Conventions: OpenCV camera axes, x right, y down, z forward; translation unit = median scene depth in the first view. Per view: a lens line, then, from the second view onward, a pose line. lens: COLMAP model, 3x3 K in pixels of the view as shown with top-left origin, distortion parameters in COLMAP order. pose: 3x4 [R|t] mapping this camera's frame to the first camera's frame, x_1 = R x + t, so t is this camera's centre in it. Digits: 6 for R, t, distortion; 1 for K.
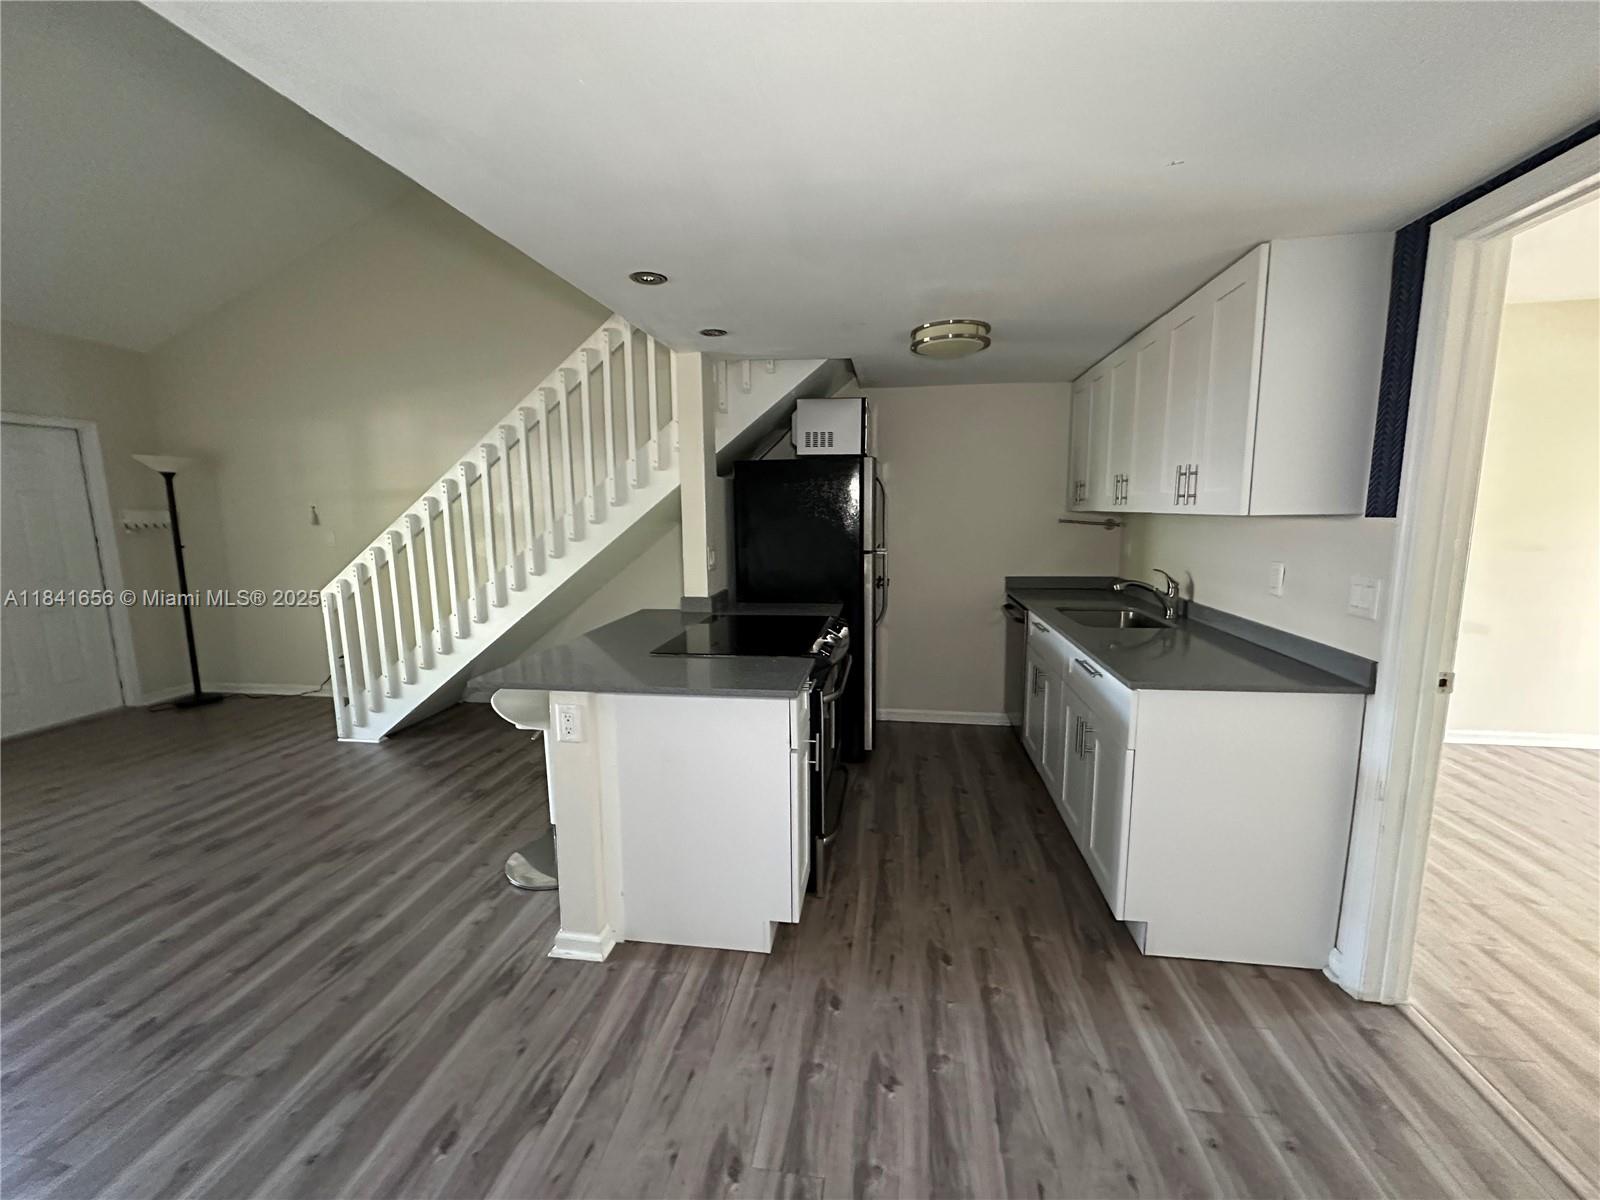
lens RADIAL K [[638.3, 0, 796.1], [0, 638.3, 600.5], [0, 0, 1]] dist [-0.005810, 0.000801]
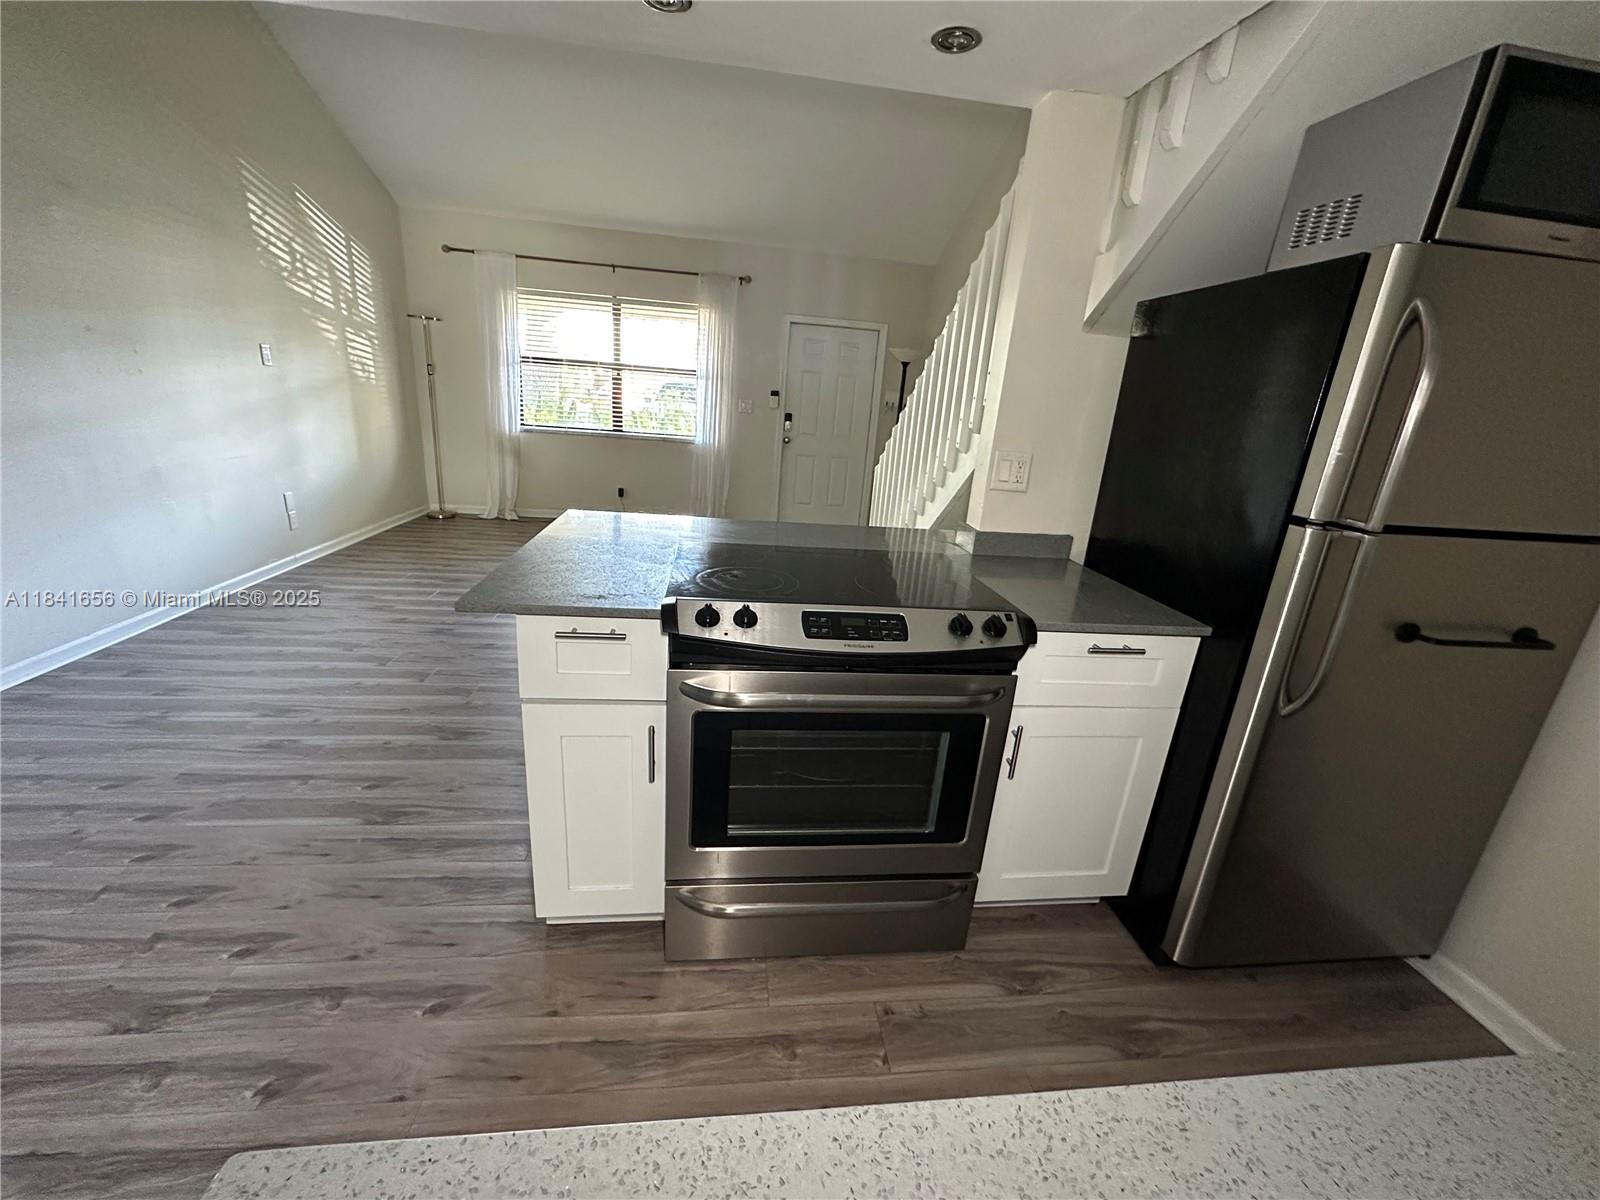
lens RADIAL K [[638.3, 0, 798.7], [0, 638.3, 598.2], [0, 0, 1]] dist [-0.005810, 0.000801]
pose [[0.265251, 0.321580, -0.908971, 0.460526], [-0.220785, 0.937950, 0.267404, -0.080536], [0.938561, 0.129758, 0.319792, 0.717008]]
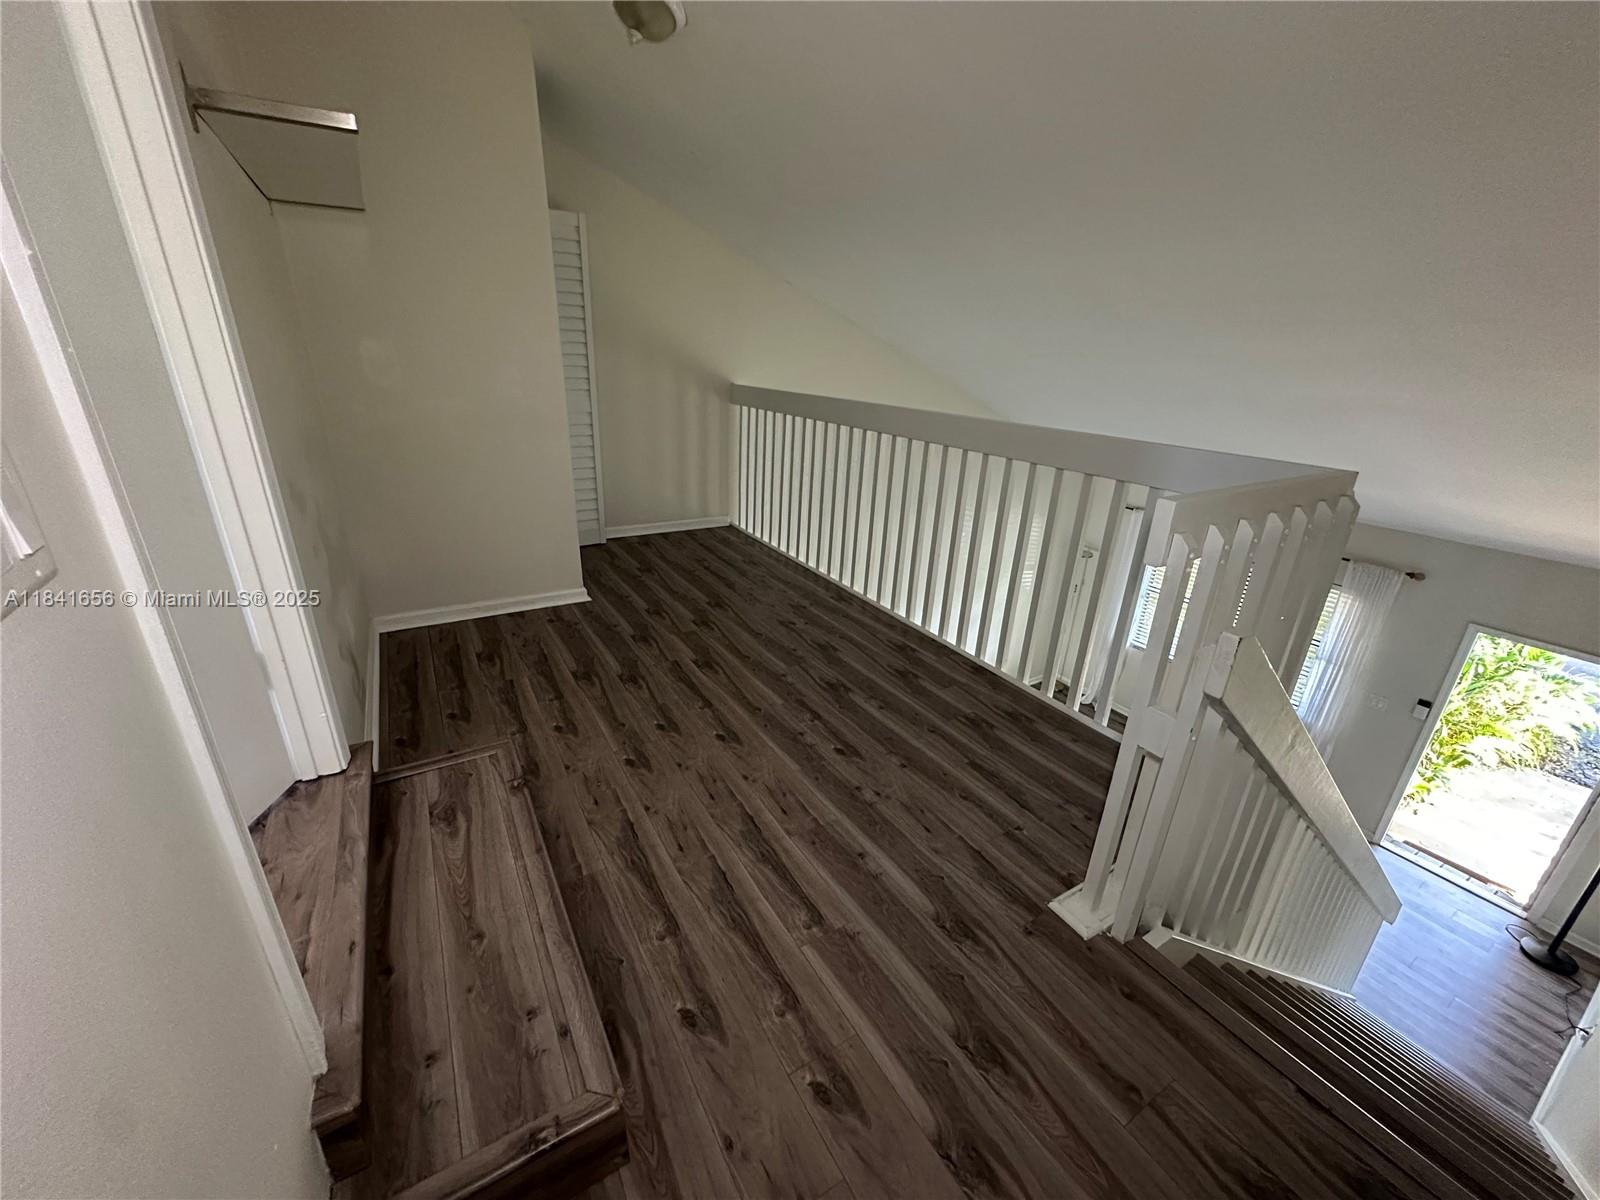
lens RADIAL K [[638.3, 0, 784.1], [0, 638.3, 596.6], [0, 0, 1]] dist [-0.005810, 0.000801]
pose [[-0.766673, 0.224484, -0.601514, 0.613899], [-0.112044, 0.875726, 0.469627, -1.048687], [0.632186, 0.427446, -0.646244, 1.141247]]
